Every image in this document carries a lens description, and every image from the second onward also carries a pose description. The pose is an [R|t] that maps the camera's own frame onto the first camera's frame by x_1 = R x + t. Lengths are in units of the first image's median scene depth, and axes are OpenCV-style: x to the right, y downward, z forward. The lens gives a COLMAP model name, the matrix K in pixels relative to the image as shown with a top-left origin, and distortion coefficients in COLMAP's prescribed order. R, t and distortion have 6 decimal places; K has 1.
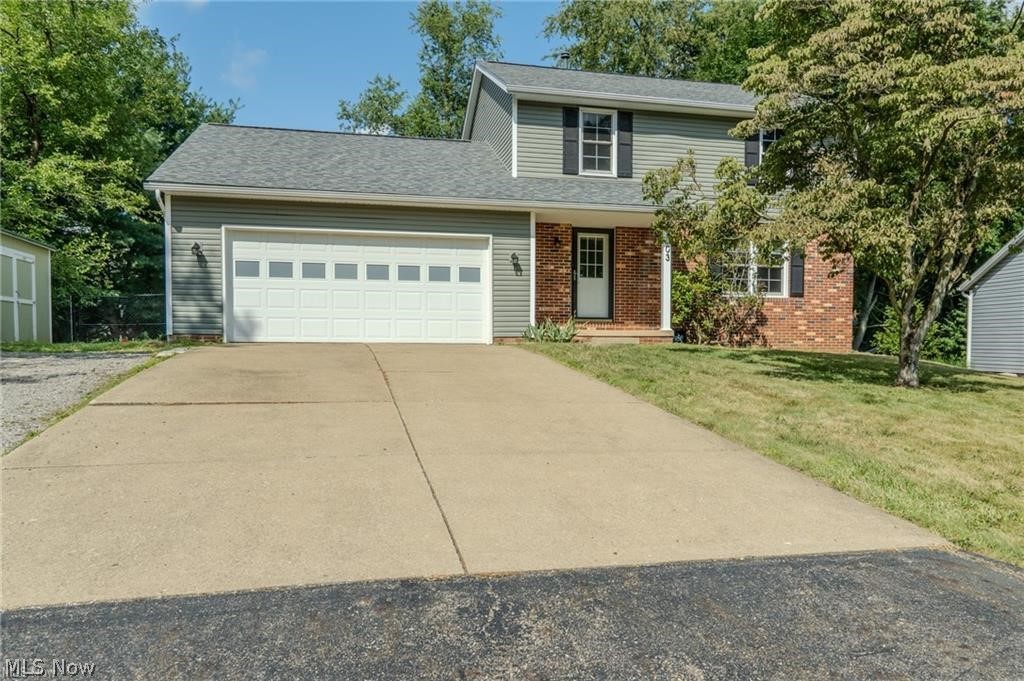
lens RADIAL K [[760.5, 0, 528.5], [0, 760.5, 364.5], [0, 0, 1]] dist [-0.006329, -0.003504]
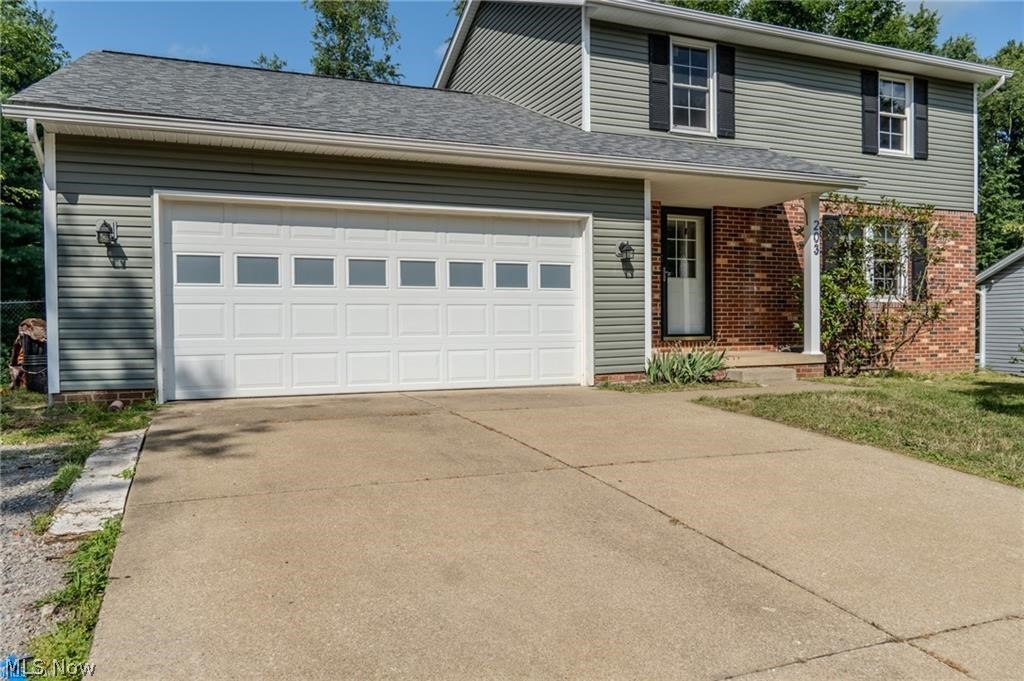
lens RADIAL K [[760.5, 0, 516.4], [0, 760.5, 339.2], [0, 0, 1]] dist [-0.006329, -0.003504]
pose [[0.990875, -0.015589, 0.133878, -0.171812], [0.018455, 0.999626, -0.020190, -0.047088], [-0.133513, 0.022476, 0.990792, 0.331230]]
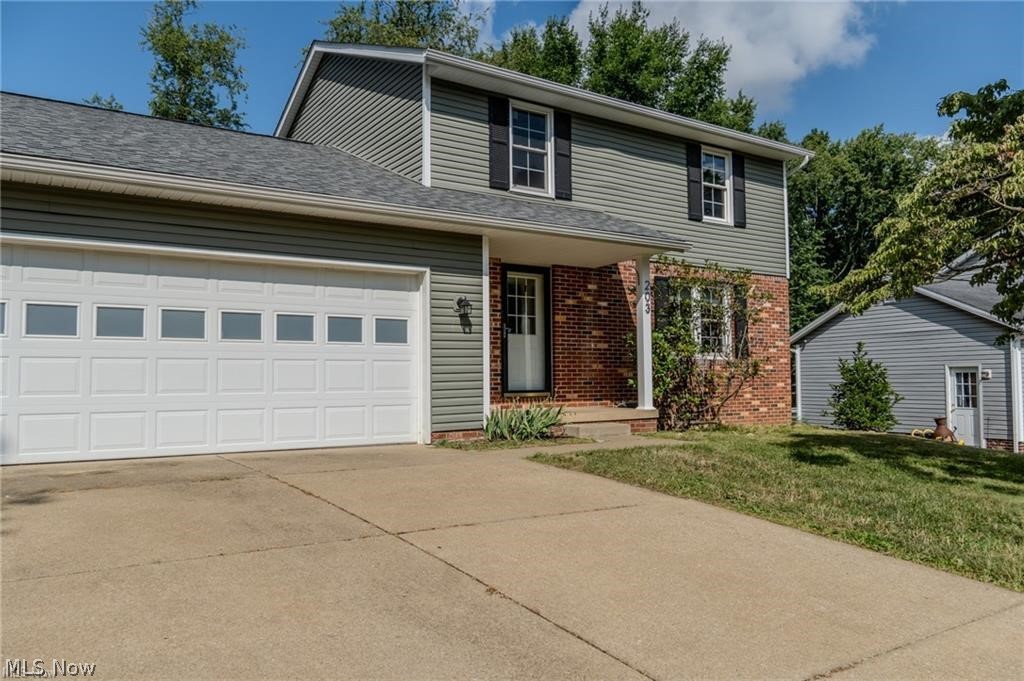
lens RADIAL K [[760.5, 0, 514.4], [0, 760.5, 338.9], [0, 0, 1]] dist [-0.006329, -0.003504]
pose [[0.946905, 0.004439, 0.321484, -0.159125], [0.026069, 0.995552, -0.090533, -0.046953], [-0.320456, 0.094107, 0.942577, 0.341597]]
